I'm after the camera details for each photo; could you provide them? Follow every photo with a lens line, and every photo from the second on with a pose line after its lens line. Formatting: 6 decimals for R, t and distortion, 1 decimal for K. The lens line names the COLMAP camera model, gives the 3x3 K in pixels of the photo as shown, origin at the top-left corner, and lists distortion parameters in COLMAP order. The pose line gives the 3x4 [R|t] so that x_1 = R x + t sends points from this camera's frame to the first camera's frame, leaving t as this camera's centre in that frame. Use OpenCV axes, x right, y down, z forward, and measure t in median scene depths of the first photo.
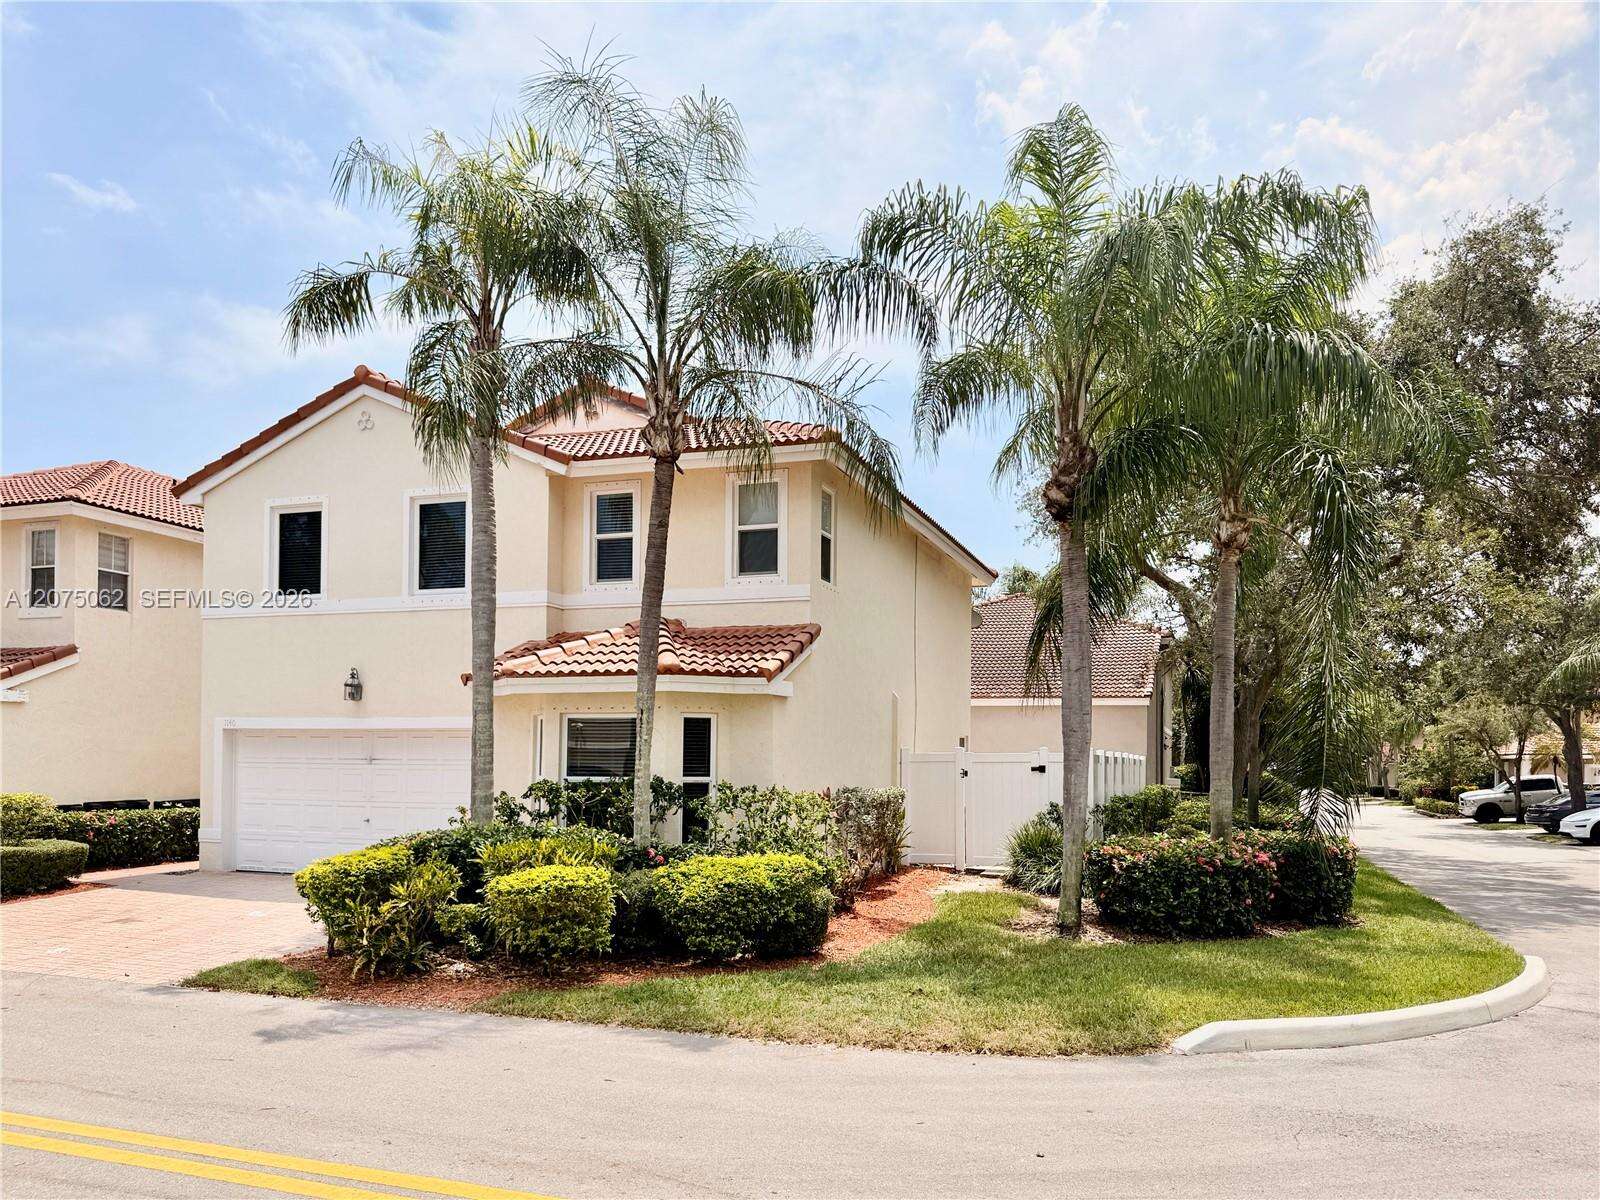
lens RADIAL K [[1175.9, 0, 793.4], [0, 1175.9, 756.7], [0, 0, 1]] dist [0.009683, -0.009678]
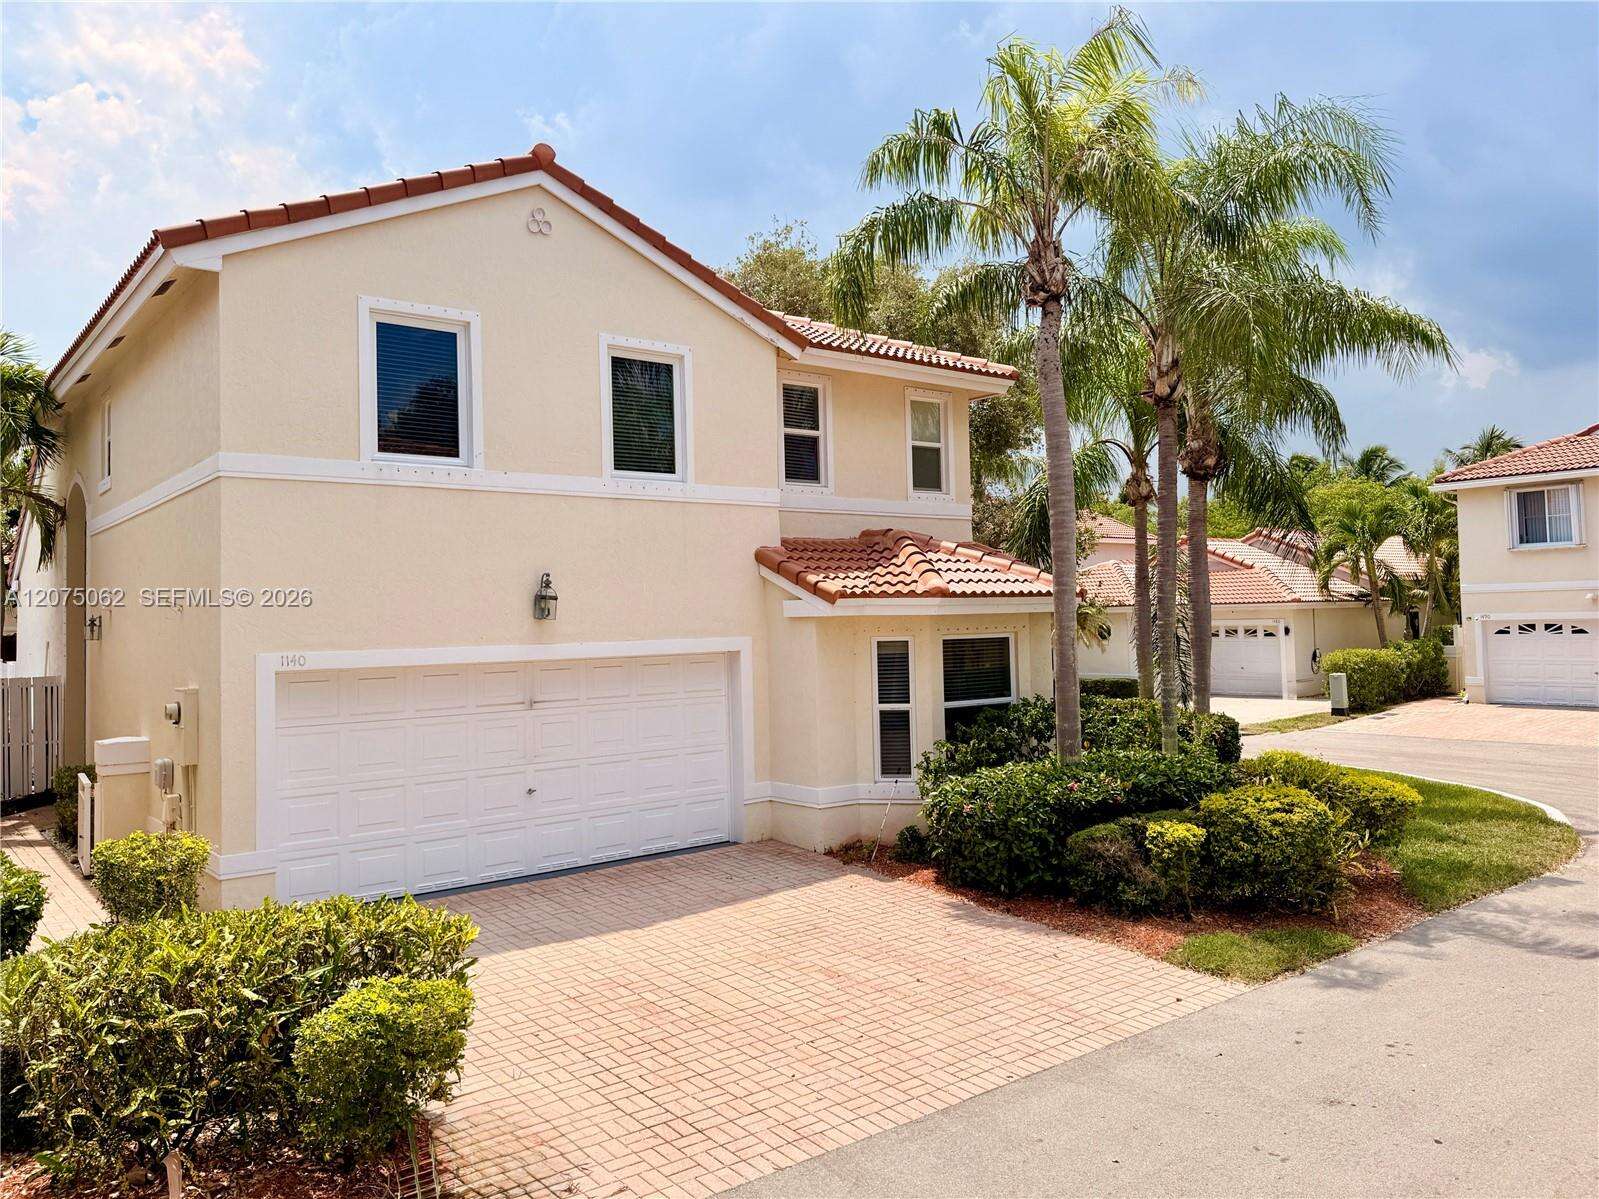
lens RADIAL K [[1175.2, 0, 793.9], [0, 1175.2, 588.4], [0, 0, 1]] dist [0.009683, -0.009678]
pose [[0.532464, -0.003949, 0.846444, -0.969141], [0.023287, 0.999679, -0.009985, -0.061648], [-0.846132, 0.025028, 0.532385, 0.554817]]
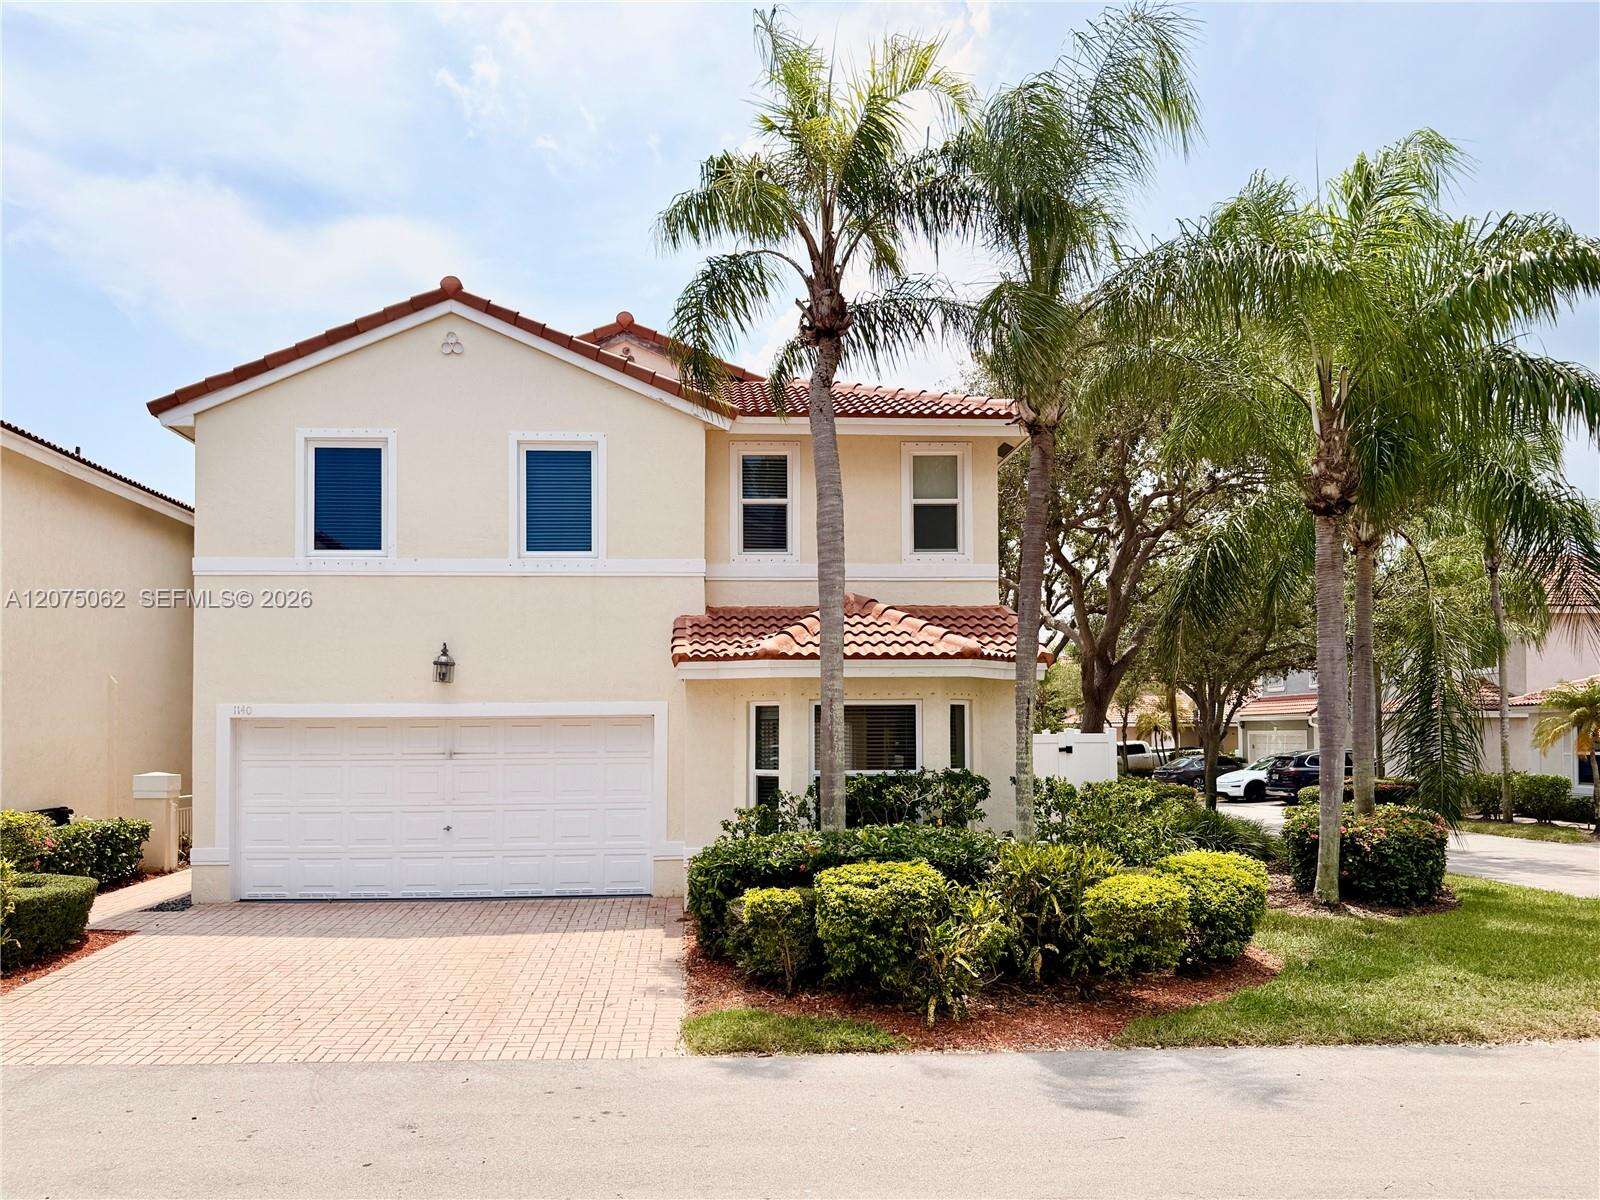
lens RADIAL K [[1175.9, 0, 706.3], [0, 1175.9, 719.7], [0, 0, 1]] dist [0.009683, -0.009678]
pose [[0.929812, -0.009529, 0.367910, -0.554736], [0.013024, 0.999891, -0.007019, -0.015014], [-0.367803, 0.011318, 0.929835, 0.187911]]
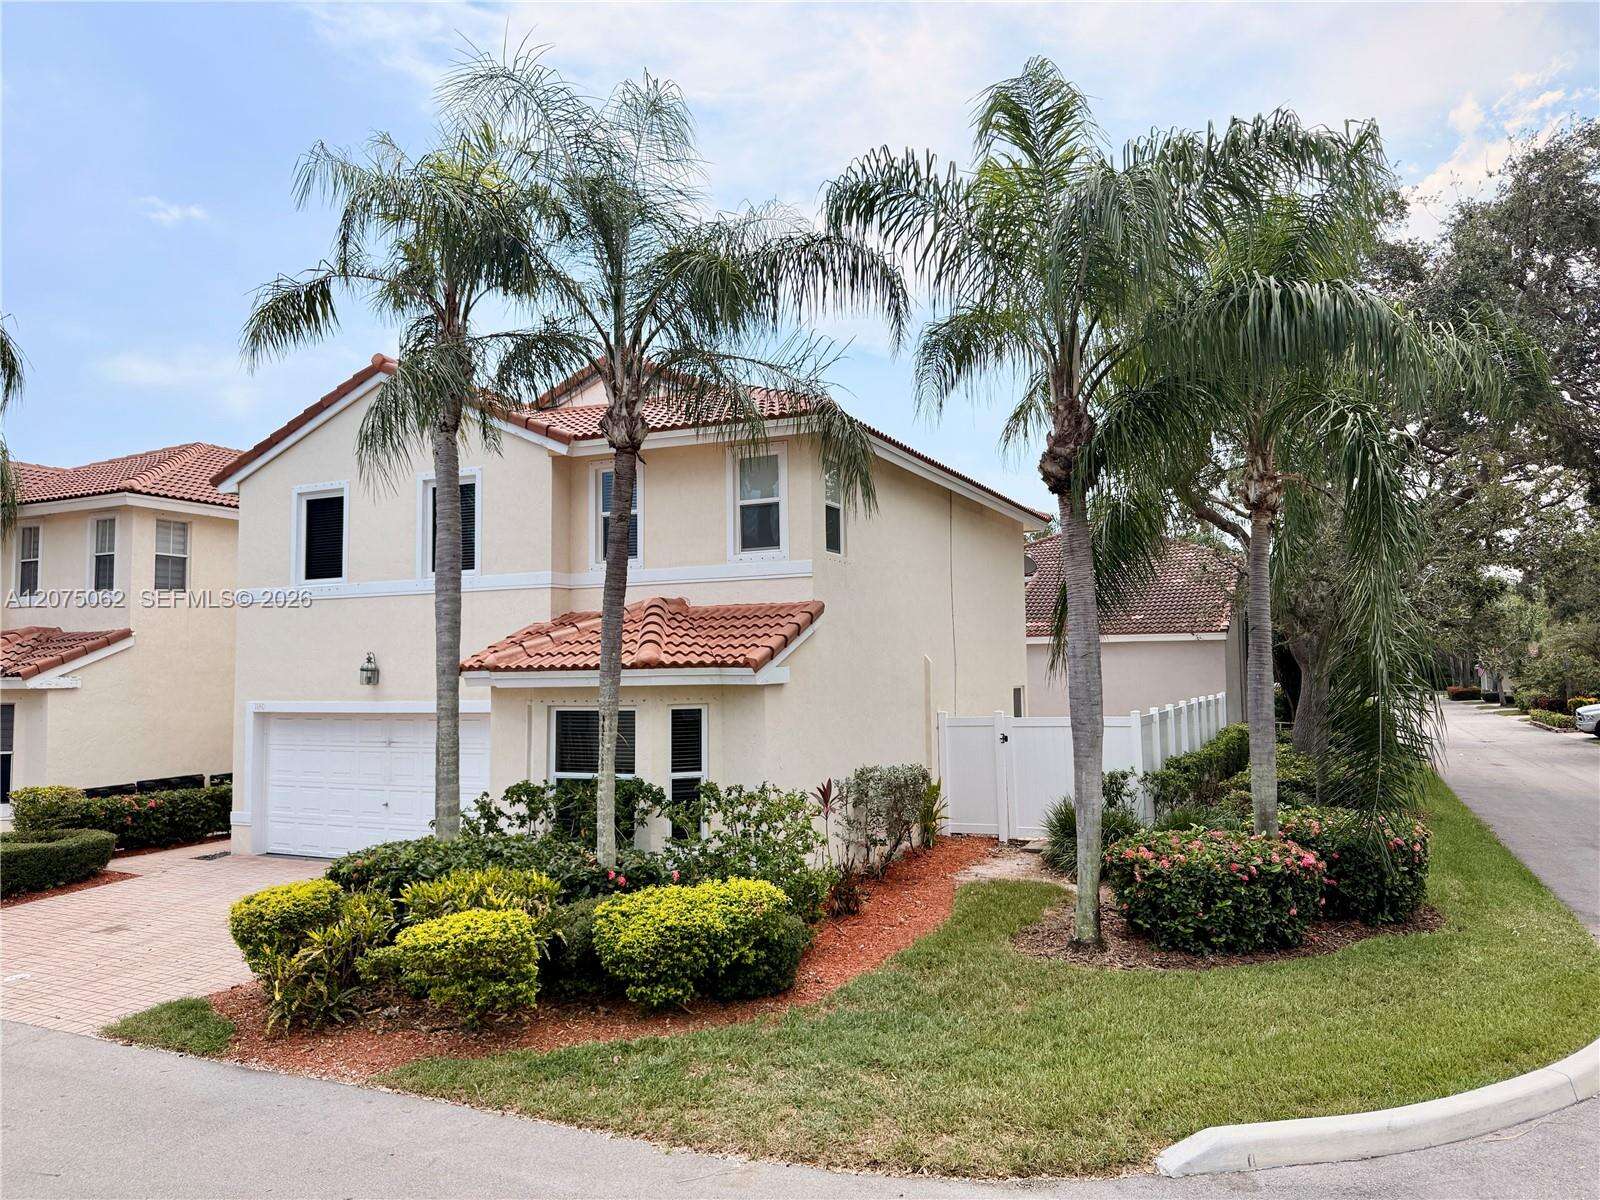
lens RADIAL K [[1120.6, 0, 800.9], [0, 1120.6, 602.3], [0, 0, 1]] dist [-0.005742, 0.004998]
pose [[0.995246, -0.028587, -0.093102, 0.087208], [0.022932, 0.997859, -0.061256, -0.055804], [0.094654, 0.058829, 0.993770, 0.097620]]
